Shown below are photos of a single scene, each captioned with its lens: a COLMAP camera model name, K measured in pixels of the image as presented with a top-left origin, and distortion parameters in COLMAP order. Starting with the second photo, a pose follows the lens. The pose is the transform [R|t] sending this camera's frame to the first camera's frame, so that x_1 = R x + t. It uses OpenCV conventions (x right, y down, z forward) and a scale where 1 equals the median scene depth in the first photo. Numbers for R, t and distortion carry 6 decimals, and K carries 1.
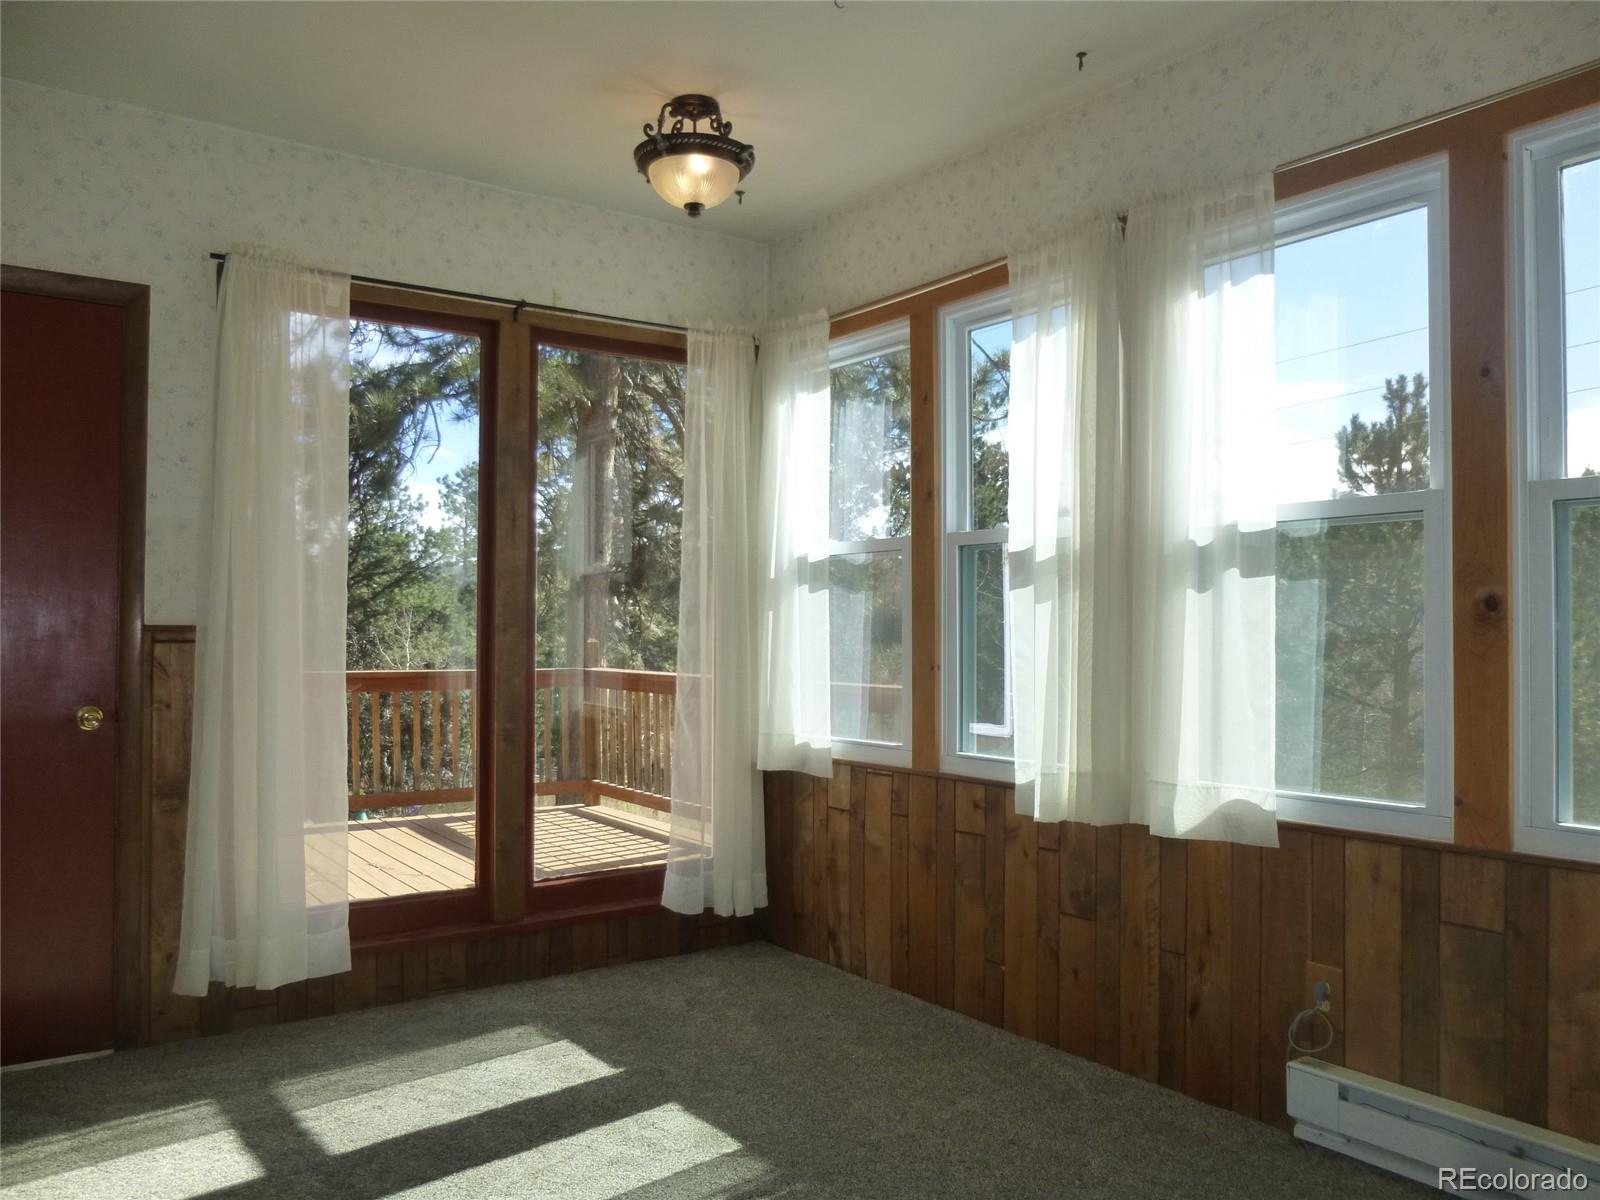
lens RADIAL K [[1190.4, 0, 807.1], [0, 1190.4, 604.3], [0, 0, 1]] dist [-0.068897, 0.047743]
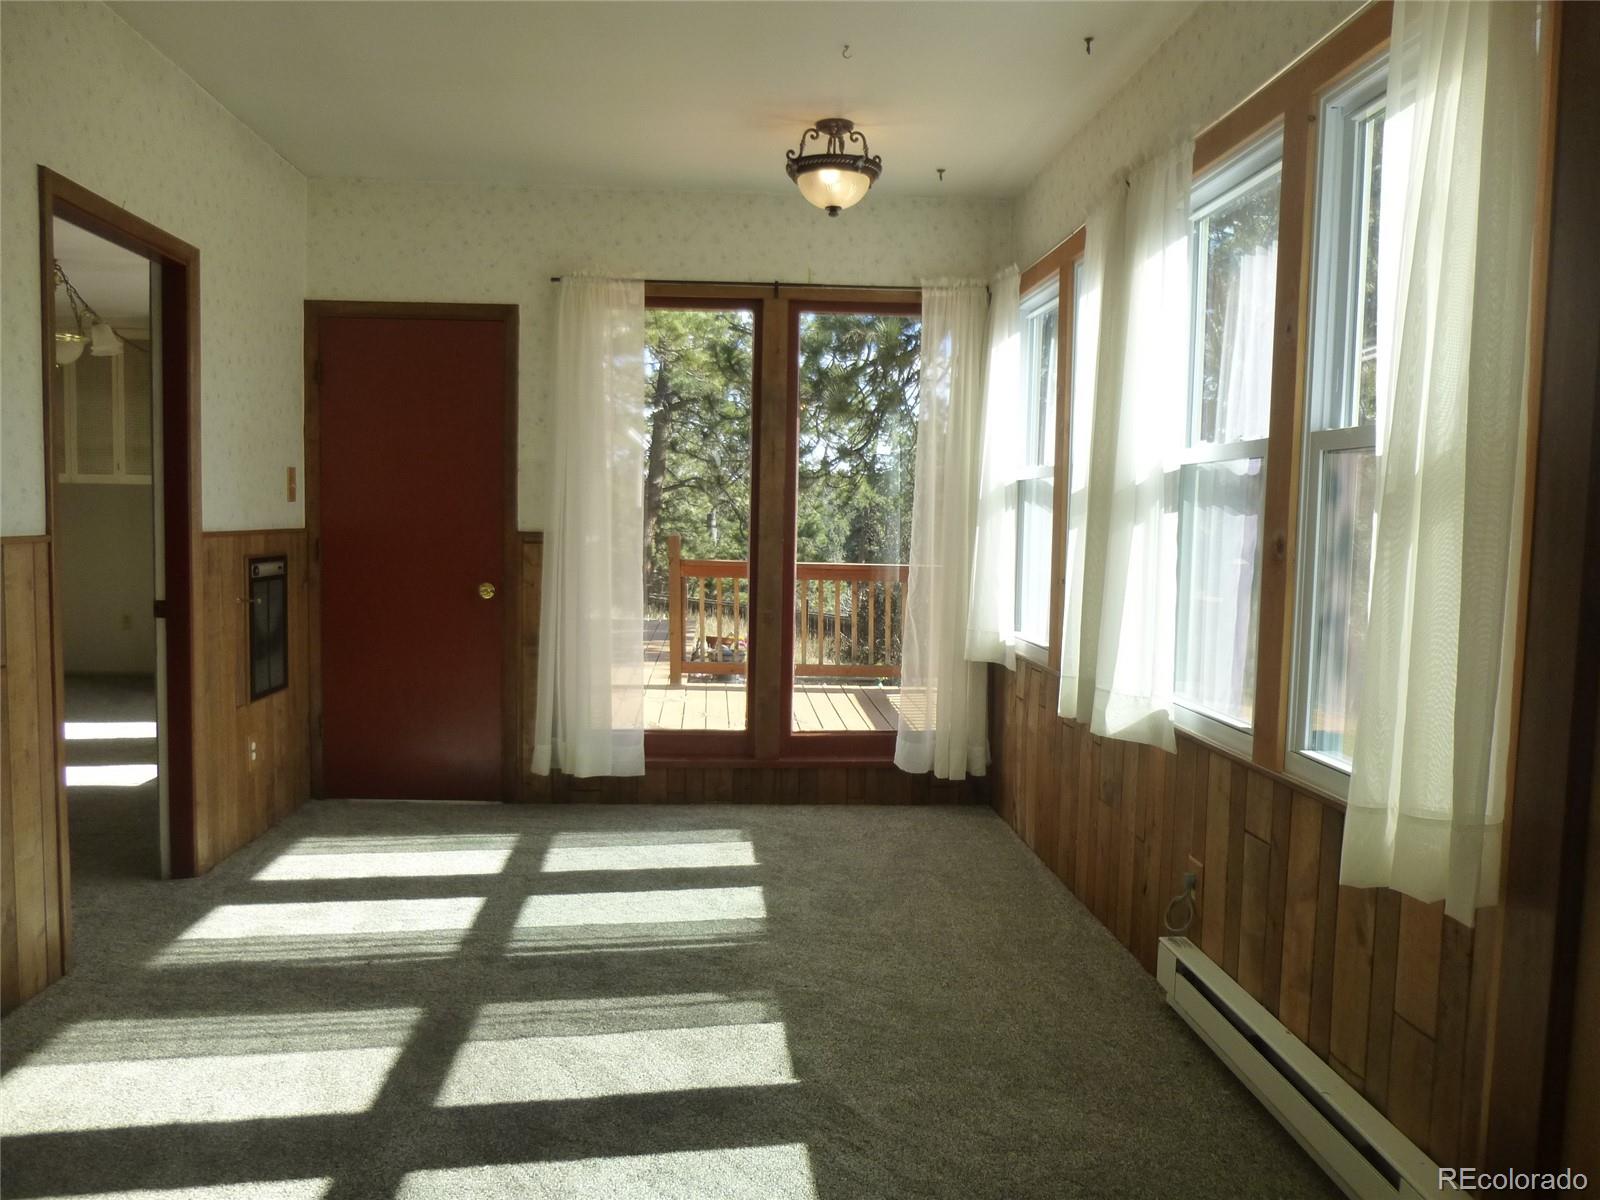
lens RADIAL K [[1190.4, 0, 807.1], [0, 1190.4, 604.3], [0, 0, 1]] dist [-0.068897, 0.047743]
pose [[0.849698, 0.053980, -0.524499, 0.564459], [-0.006639, 0.995762, 0.091726, -0.031635], [0.527227, -0.074458, 0.846456, -0.112963]]
